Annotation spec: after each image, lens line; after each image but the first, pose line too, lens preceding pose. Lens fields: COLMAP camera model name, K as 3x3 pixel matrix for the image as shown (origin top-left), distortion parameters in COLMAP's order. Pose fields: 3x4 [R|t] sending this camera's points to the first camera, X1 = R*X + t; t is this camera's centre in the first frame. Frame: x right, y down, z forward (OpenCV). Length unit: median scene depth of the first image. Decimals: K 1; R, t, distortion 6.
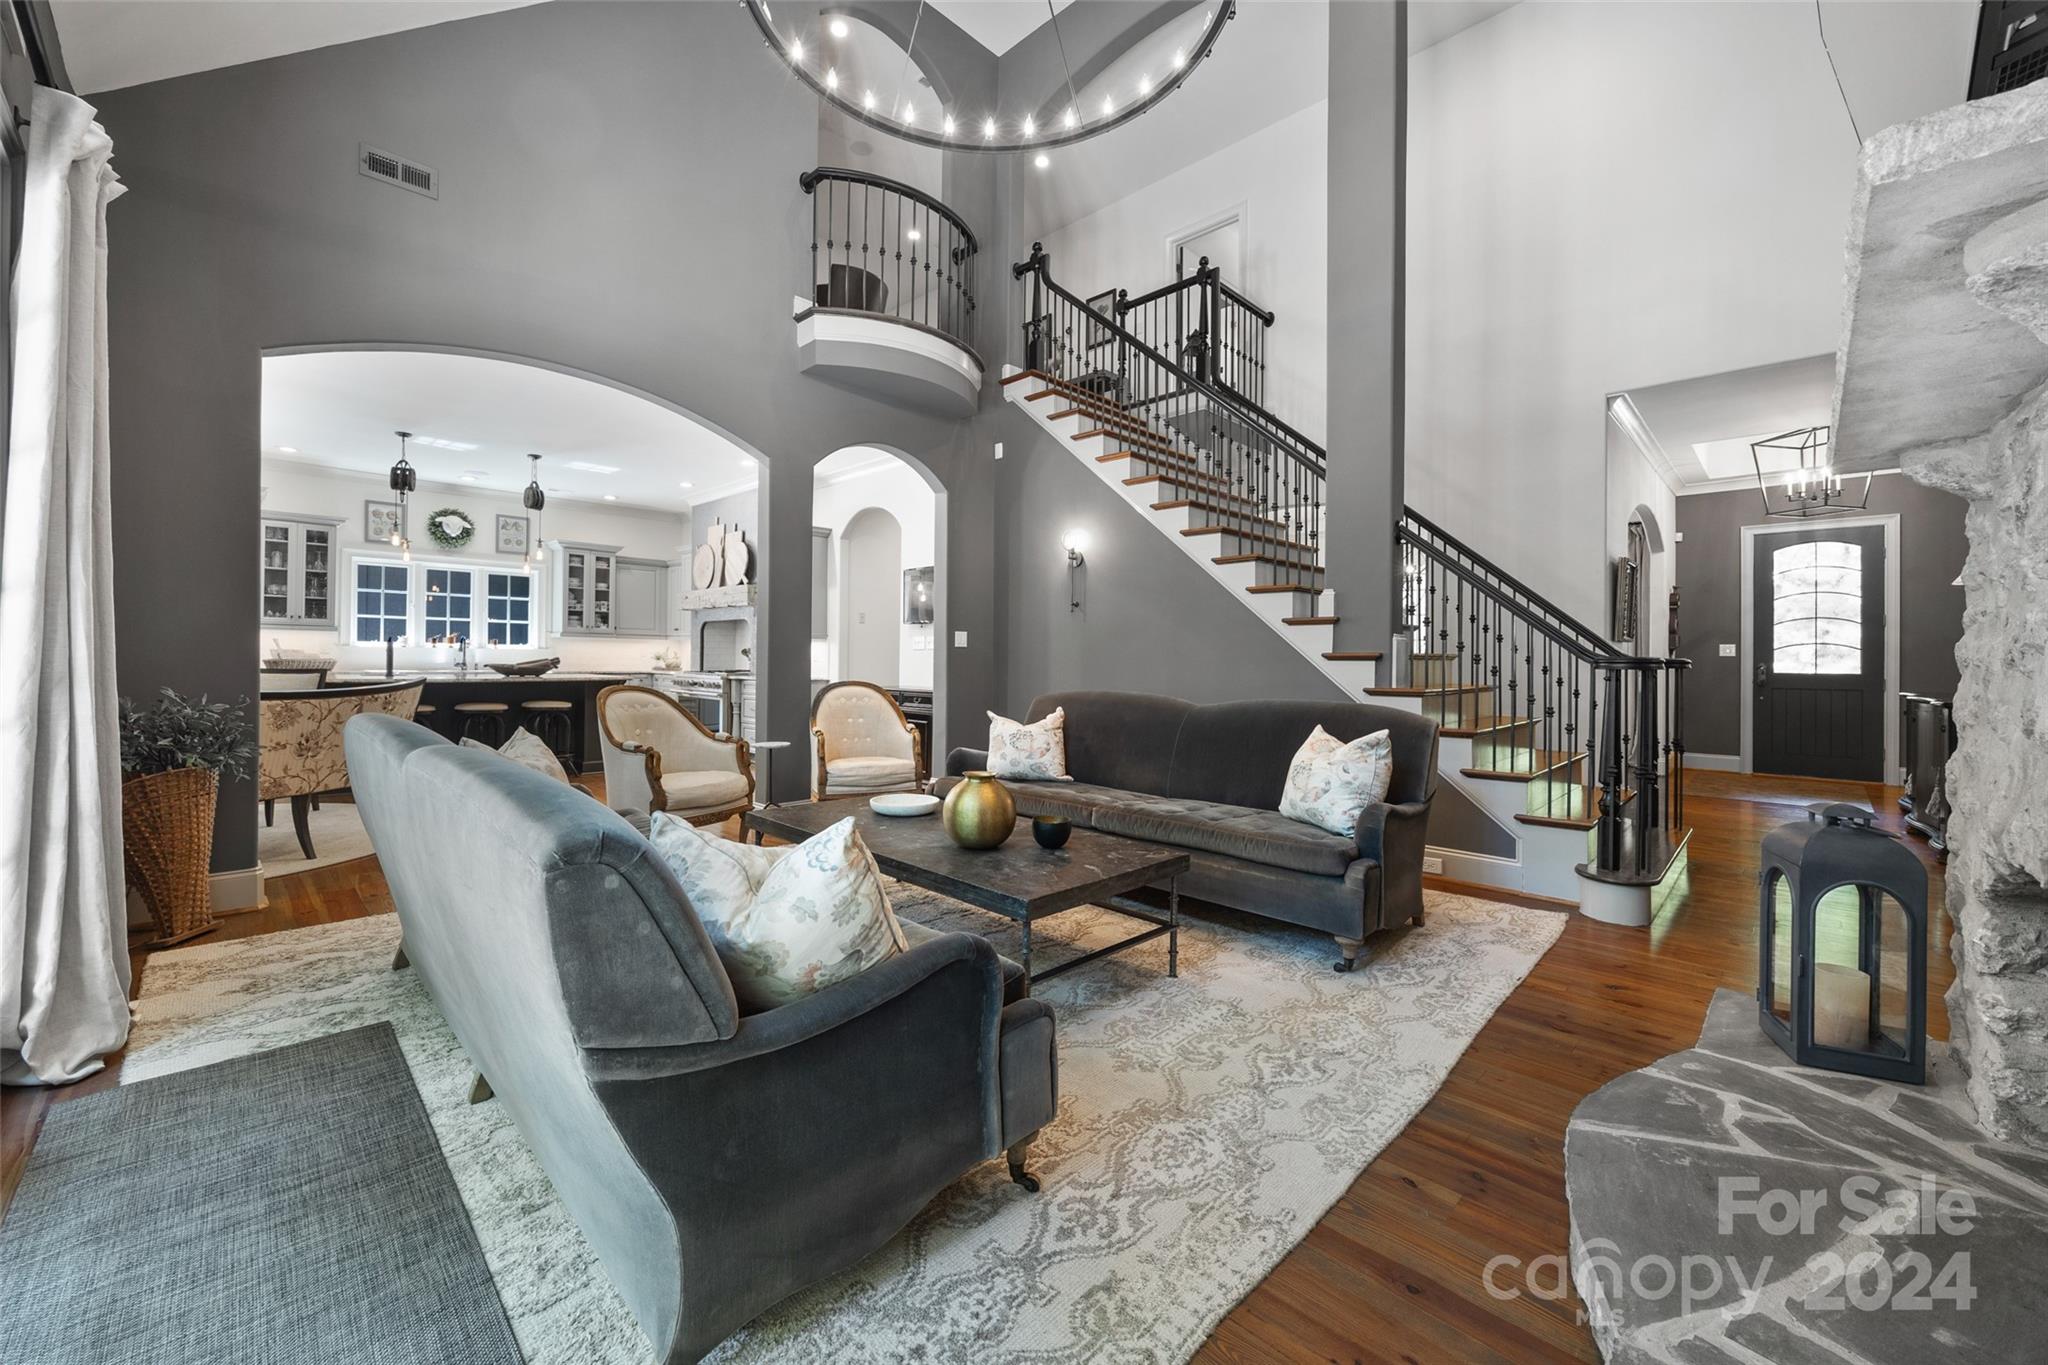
lens RADIAL K [[782.8, 0, 1015.0], [0, 782.8, 662.7], [0, 0, 1]] dist [-0.000698, -0.000211]
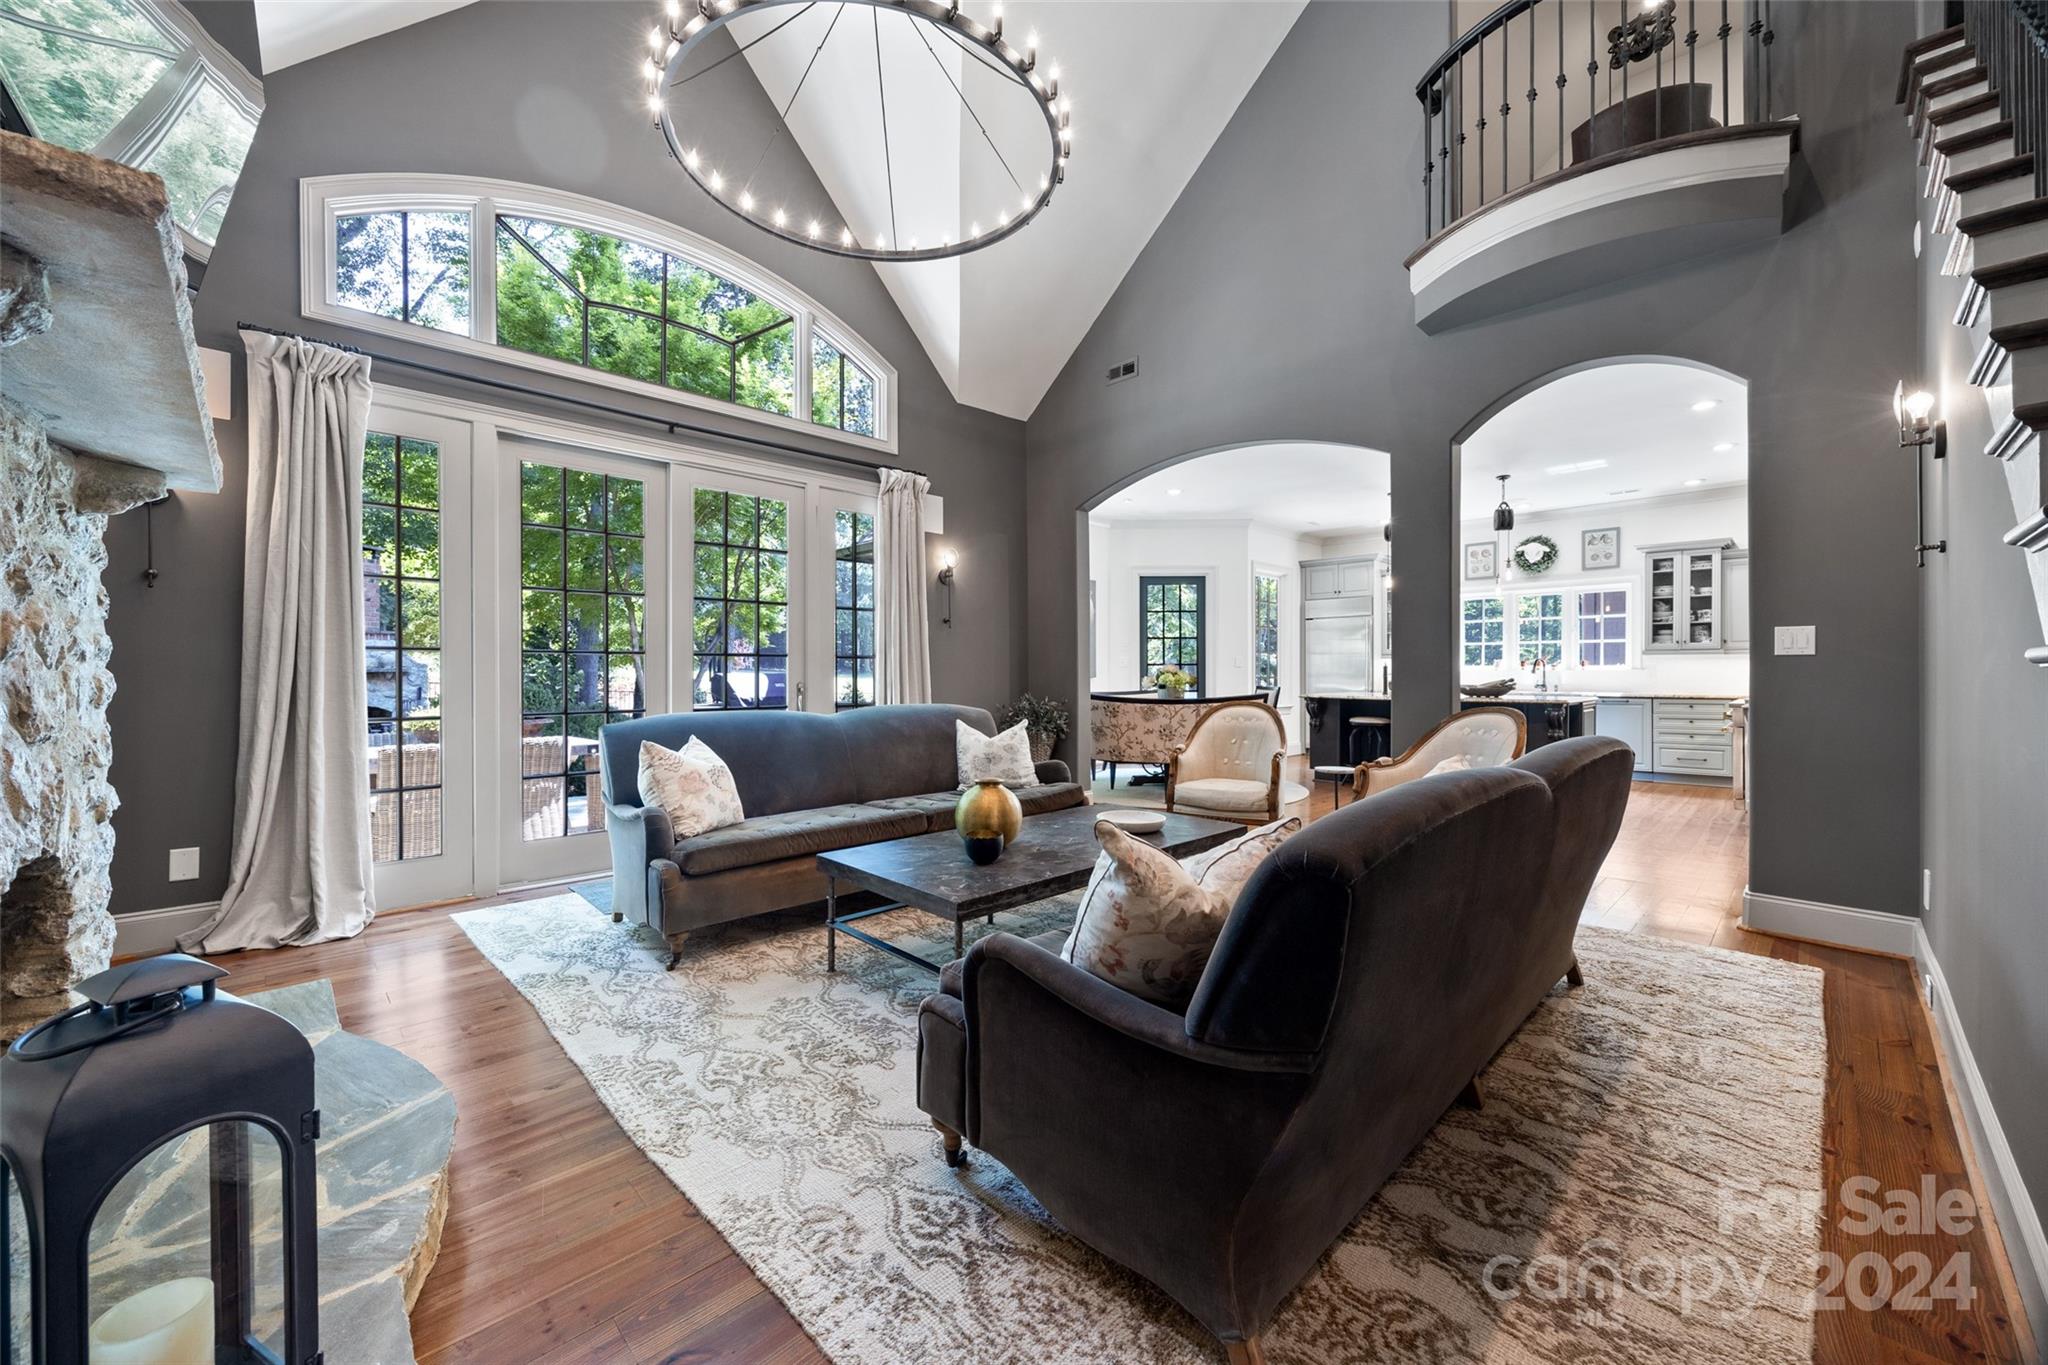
lens RADIAL K [[782.8, 0, 1015.4], [0, 782.8, 683.5], [0, 0, 1]] dist [-0.000698, -0.000211]
pose [[-0.013932, 0.001102, -0.999902, 0.395041], [-0.006320, 0.999979, 0.001190, 0.002340], [0.999883, 0.006336, -0.013925, 0.397205]]
